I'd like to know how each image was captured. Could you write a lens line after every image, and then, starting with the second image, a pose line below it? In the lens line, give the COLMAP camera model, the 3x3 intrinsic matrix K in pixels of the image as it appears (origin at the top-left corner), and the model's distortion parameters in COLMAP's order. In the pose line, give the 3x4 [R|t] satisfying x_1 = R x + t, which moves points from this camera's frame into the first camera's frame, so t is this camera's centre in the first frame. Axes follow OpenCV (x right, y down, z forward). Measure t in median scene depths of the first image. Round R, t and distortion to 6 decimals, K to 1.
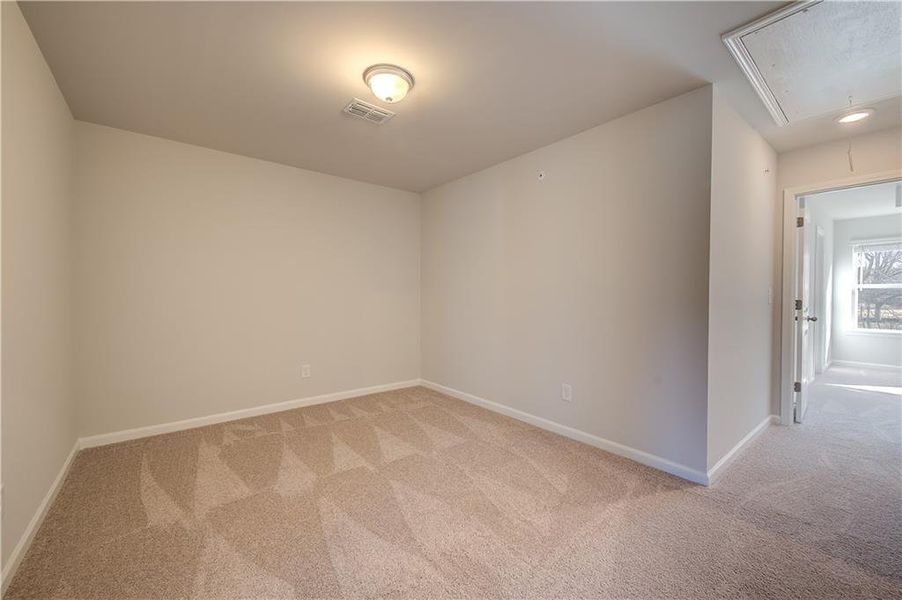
lens RADIAL K [[366.0, 0, 459.3], [0, 366.0, 301.7], [0, 0, 1]] dist [0.001543, -0.000197]
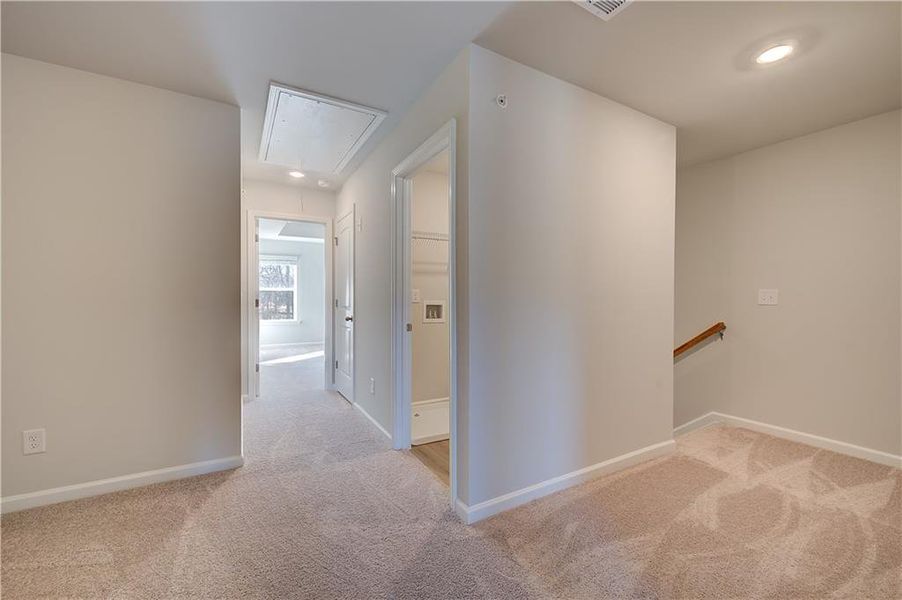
lens RADIAL K [[366.0, 0, 458.5], [0, 366.0, 298.5], [0, 0, 1]] dist [0.001543, -0.000197]
pose [[0.143660, -0.006571, 0.989605, -0.318099], [0.019406, 0.999804, 0.003821, 0.001944], [-0.989437, 0.018655, 0.143760, 0.172242]]
